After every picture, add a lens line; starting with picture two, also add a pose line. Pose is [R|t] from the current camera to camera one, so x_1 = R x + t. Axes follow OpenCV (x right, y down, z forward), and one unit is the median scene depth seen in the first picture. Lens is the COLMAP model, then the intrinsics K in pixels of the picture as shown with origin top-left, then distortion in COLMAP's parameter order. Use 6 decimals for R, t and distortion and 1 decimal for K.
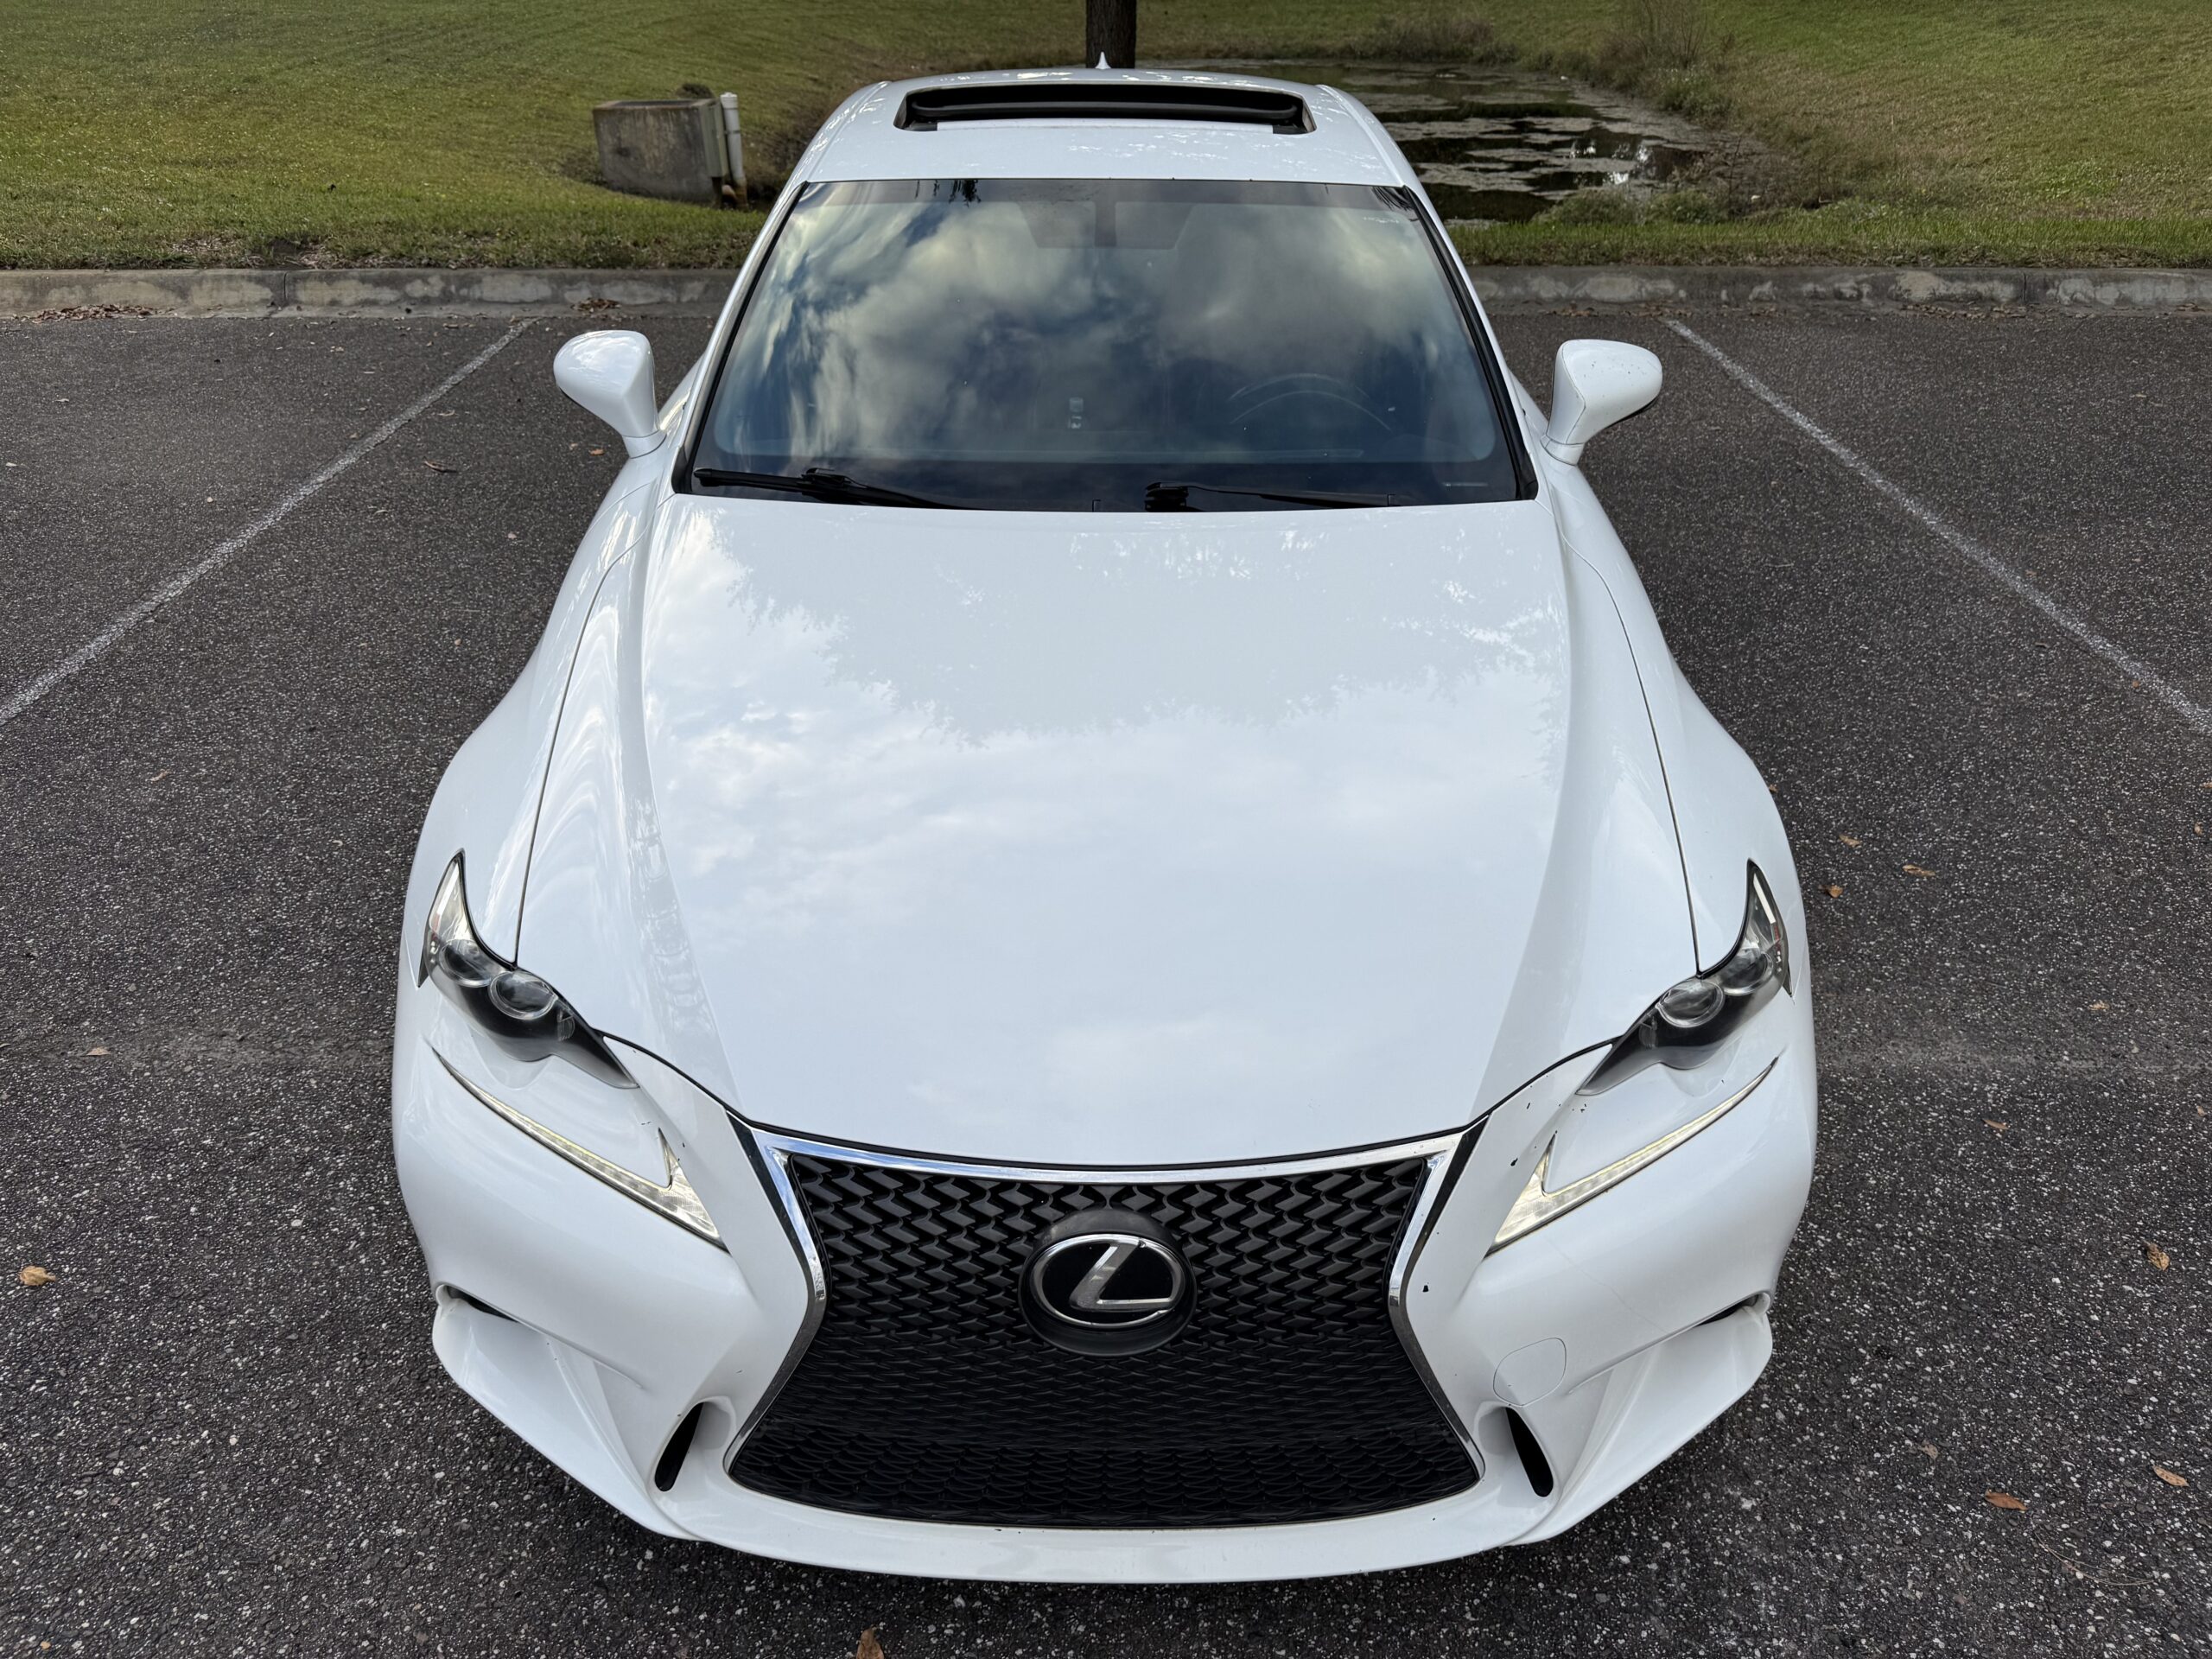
lens RADIAL K [[1577.5, 0, 1096.3], [0, 1577.5, 821.1], [0, 0, 1]] dist [0.036422, -0.050990]
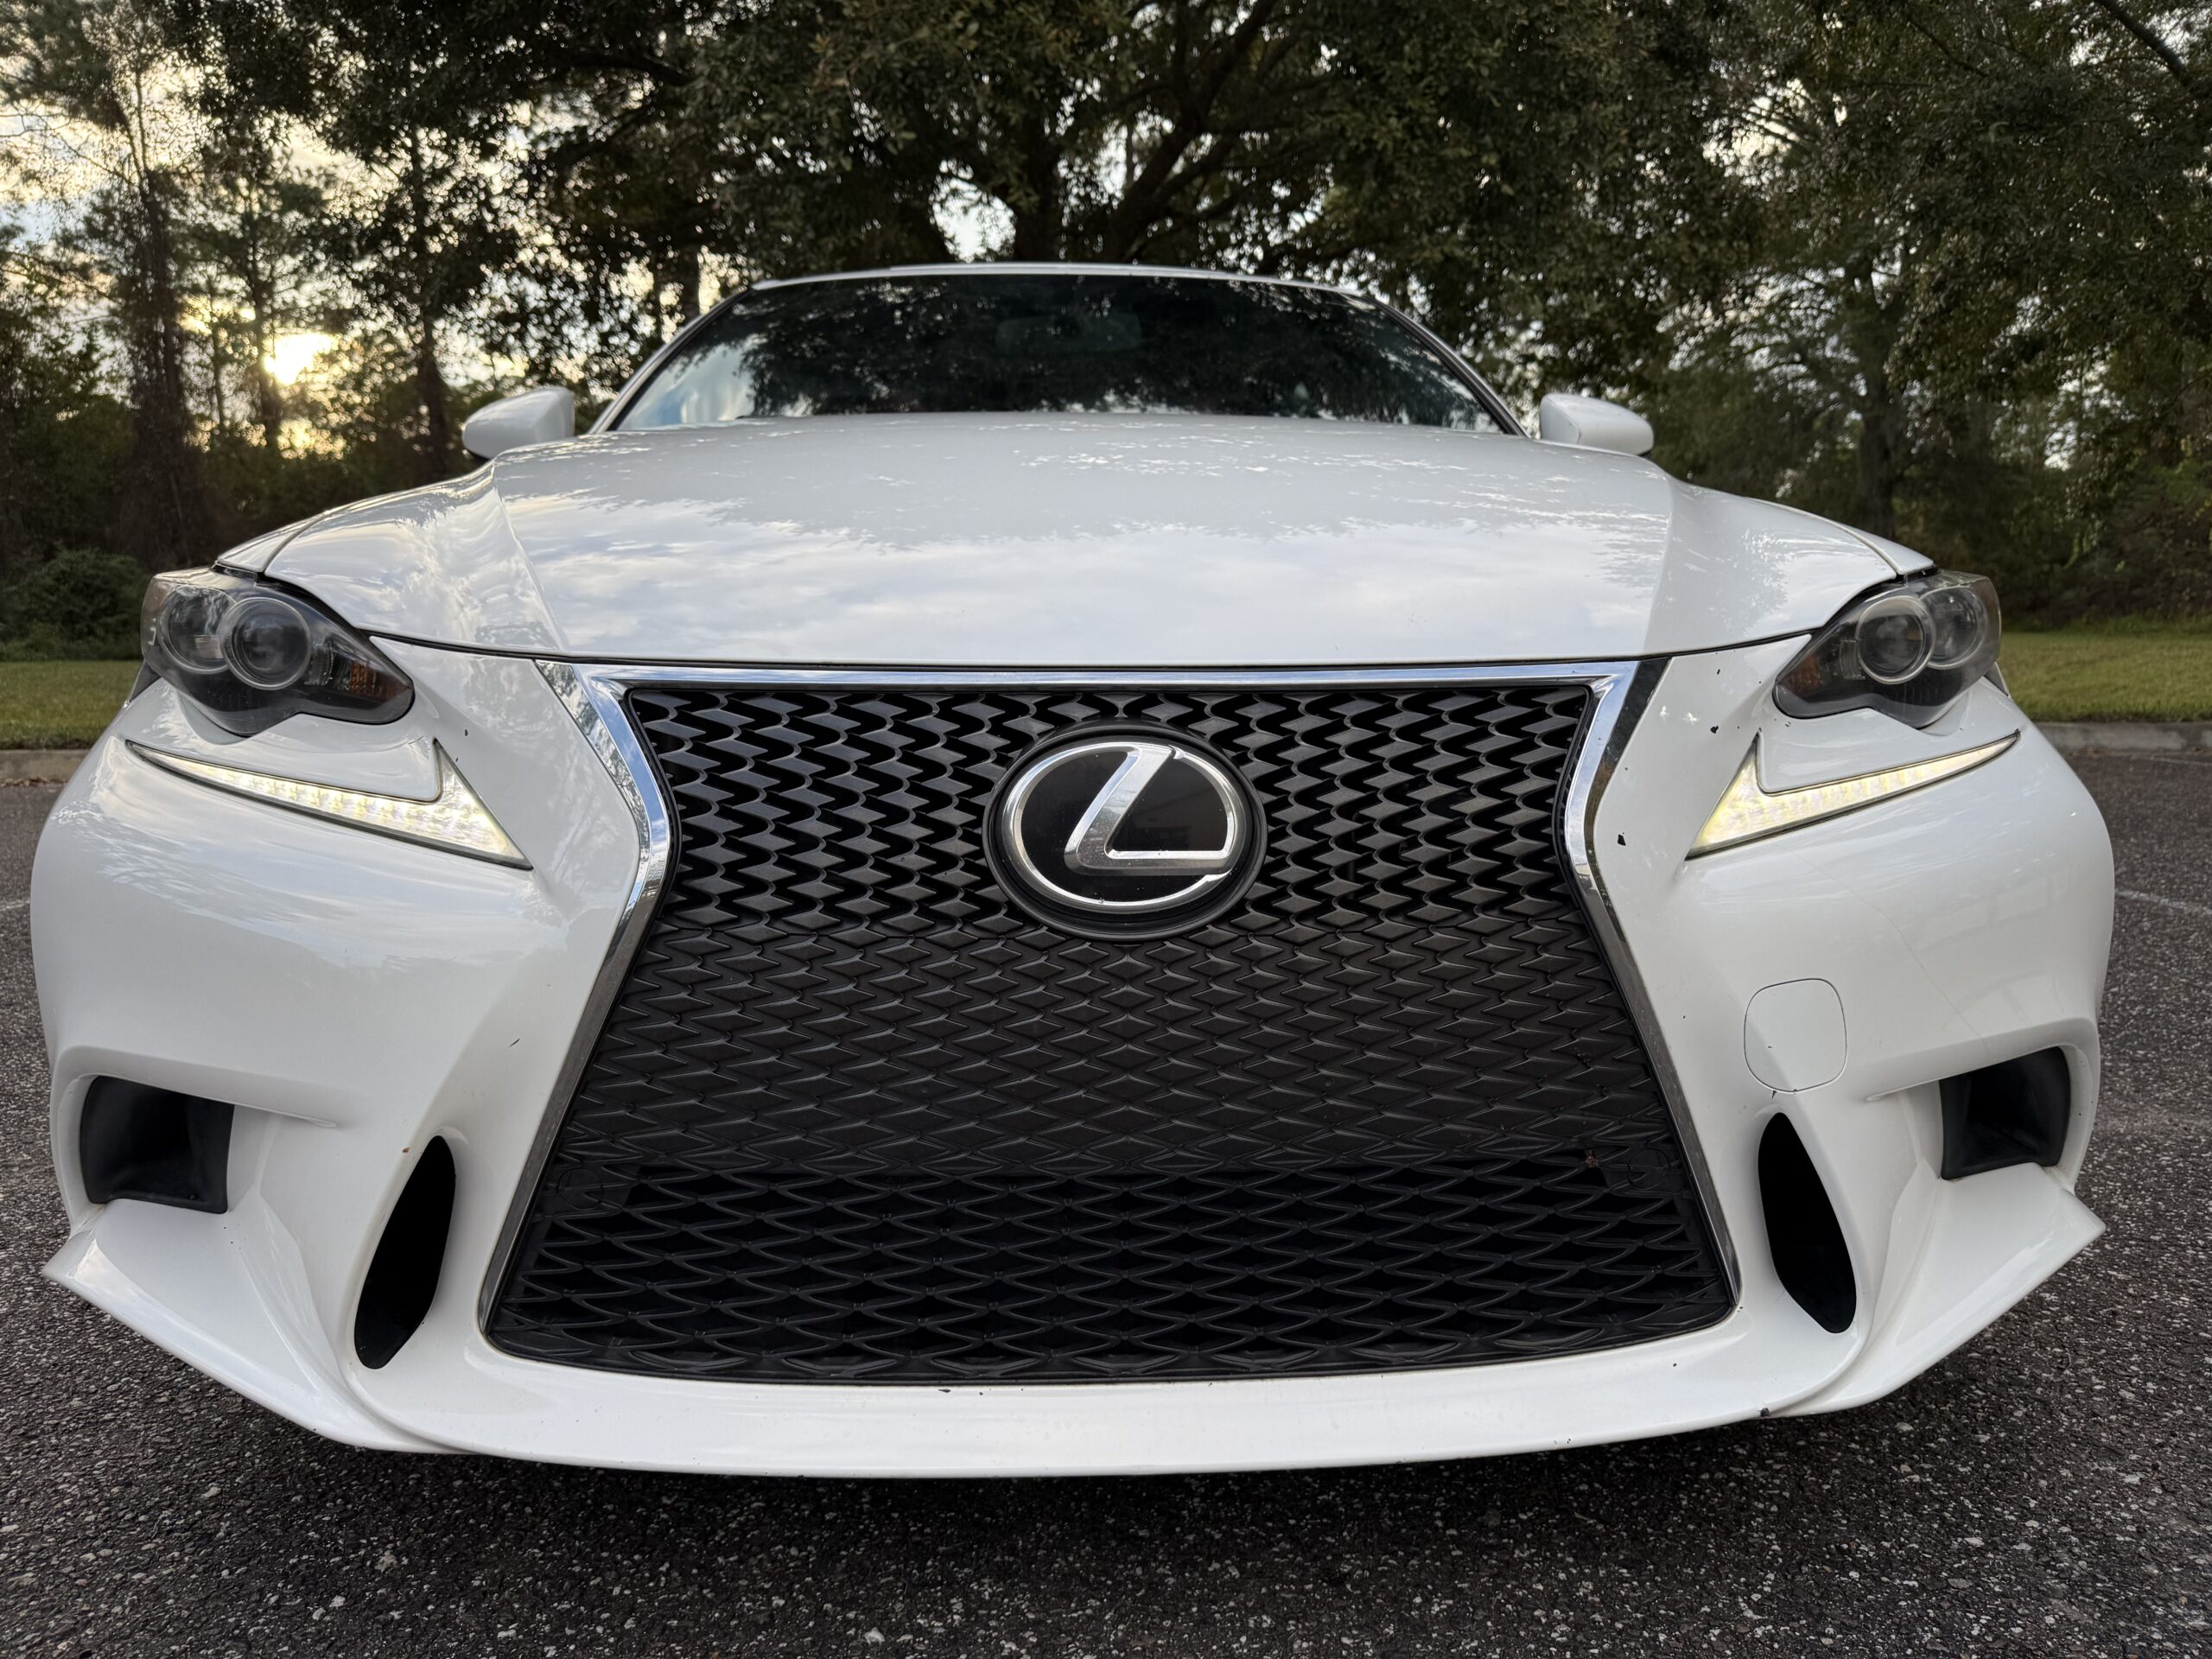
lens RADIAL K [[1577.5, 0, 1116.1], [0, 1577.5, 824.8], [0, 0, 1]] dist [0.036422, -0.050990]
pose [[0.998662, -0.014535, 0.049636, -0.006123], [0.032916, 0.918876, -0.393170, 0.120062], [-0.039895, 0.394278, 0.918125, 0.094242]]
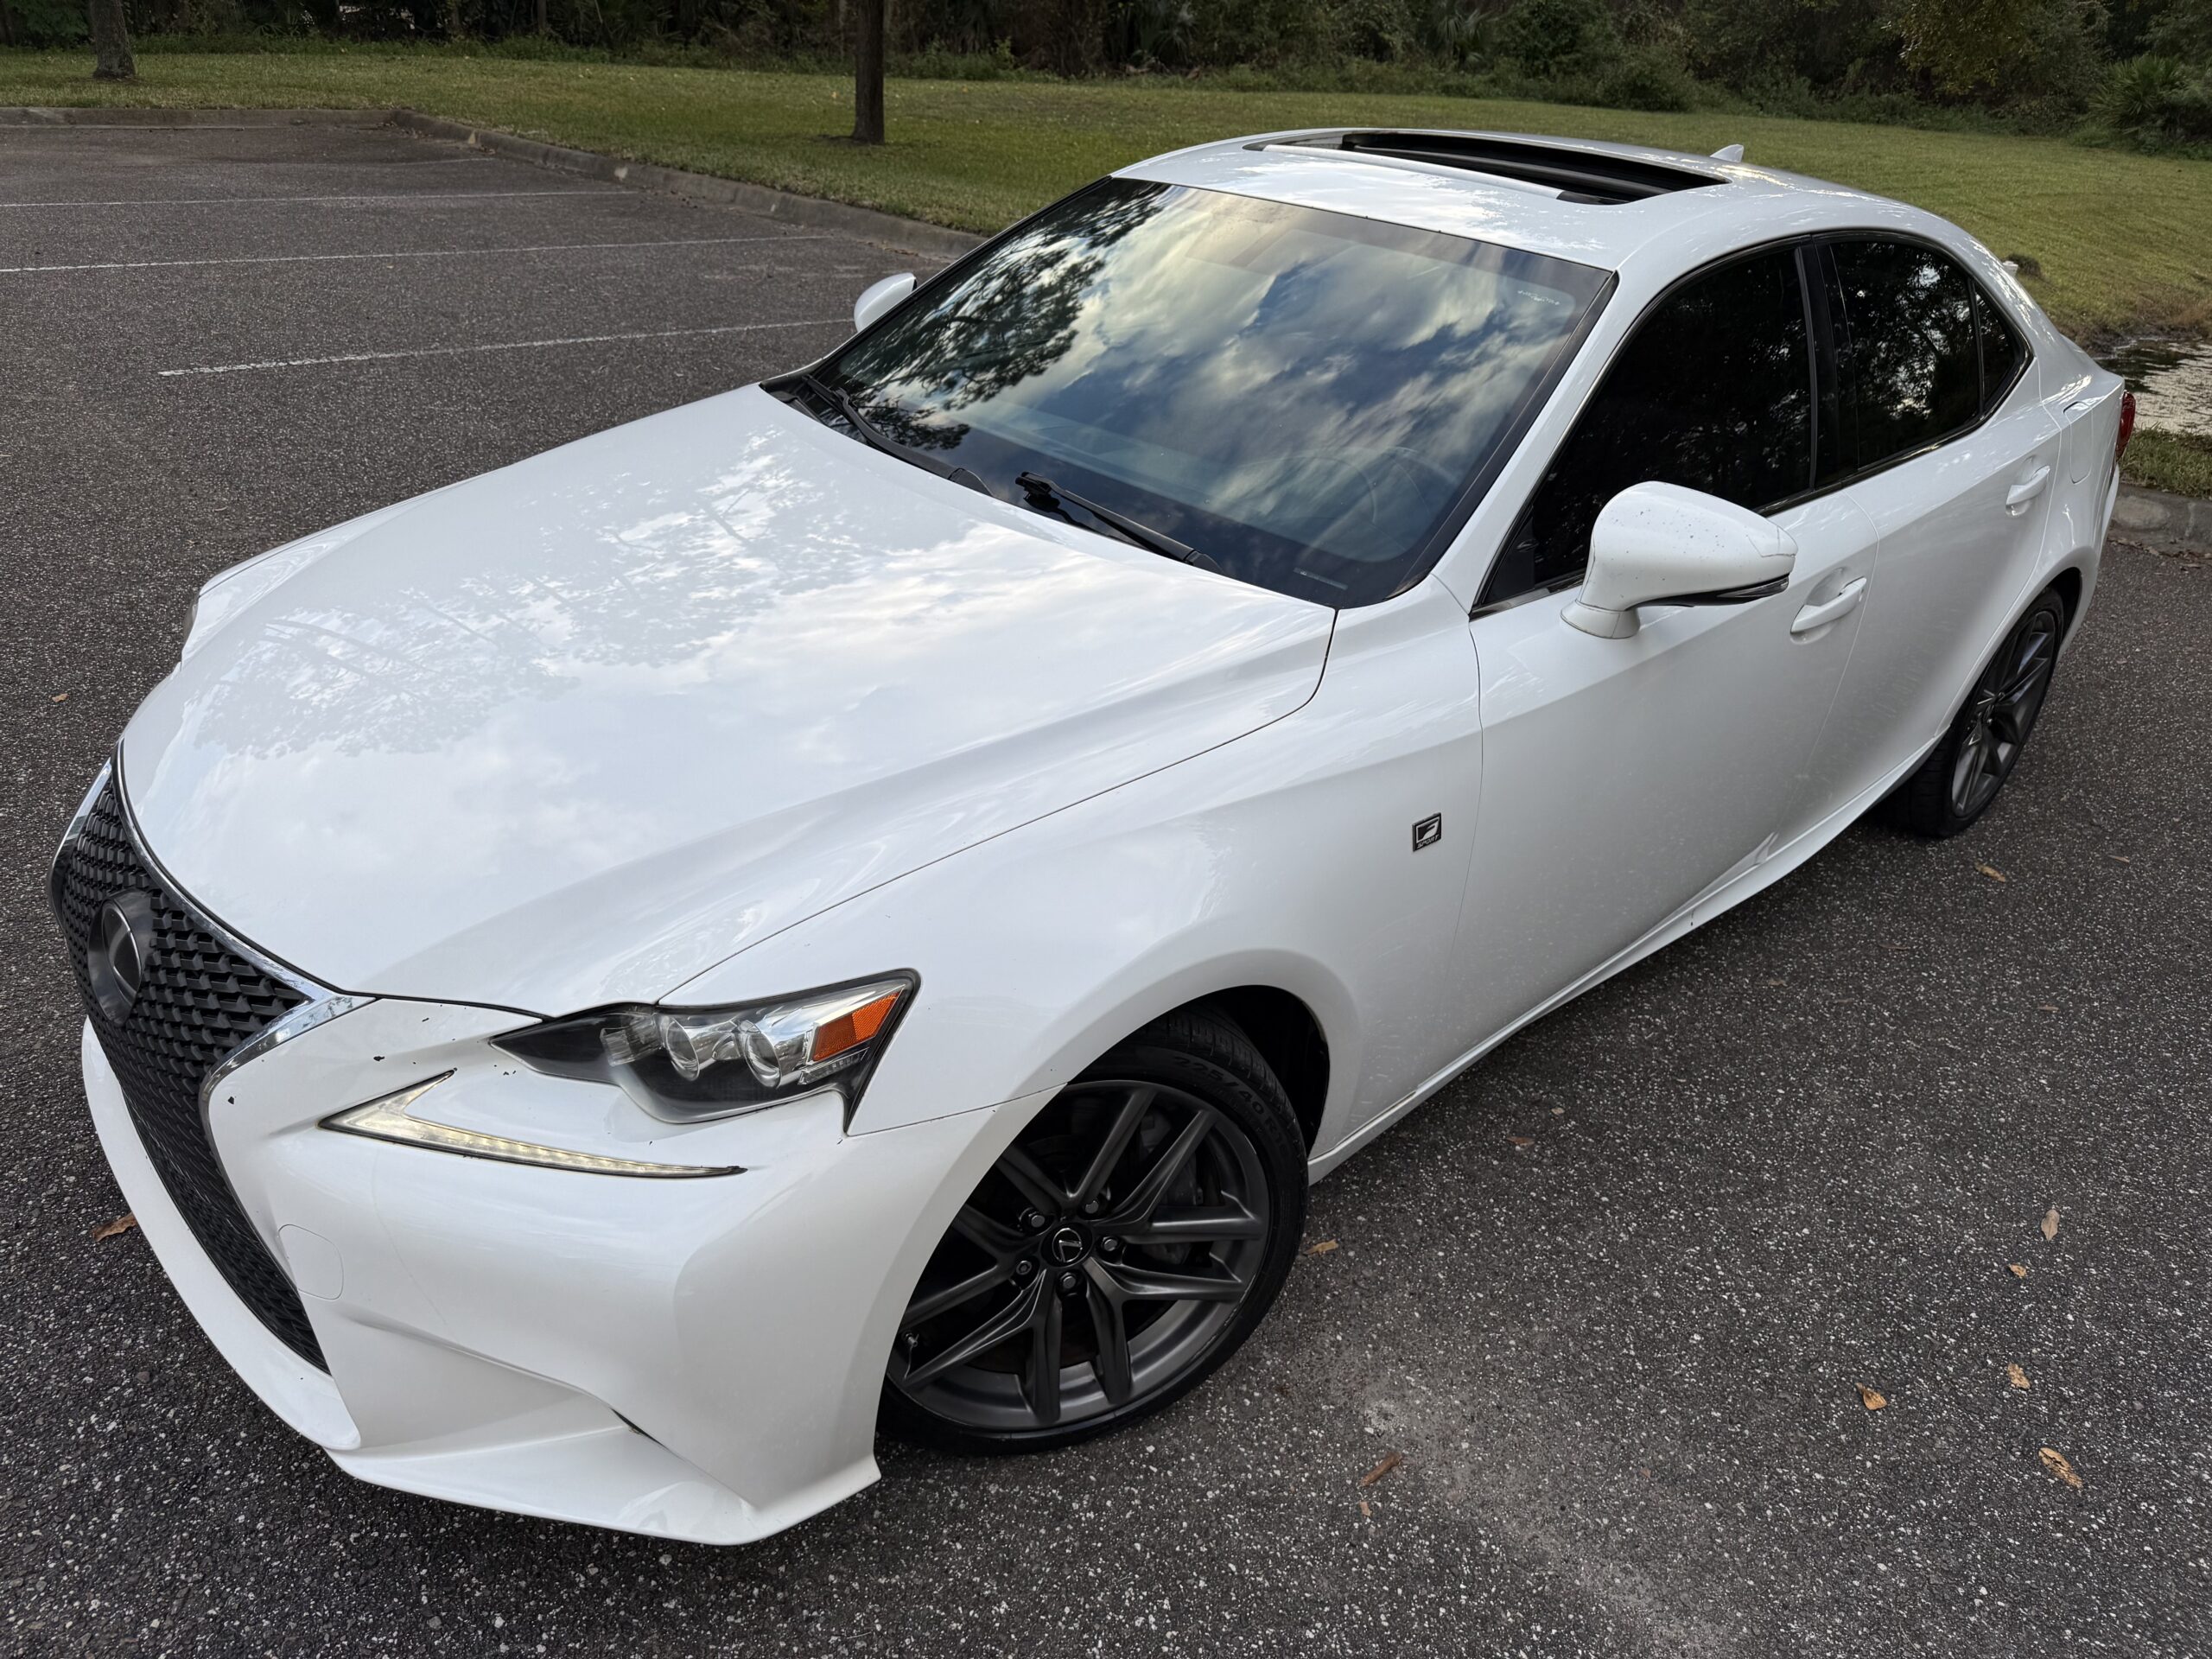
lens RADIAL K [[1577.5, 0, 1093.0], [0, 1577.5, 822.9], [0, 0, 1]] dist [0.036422, -0.050990]
pose [[0.681999, 0.376205, -0.627174, 0.256154], [-0.423588, 0.902262, 0.080598, -0.039002], [0.596197, 0.210695, 0.774698, 0.115334]]
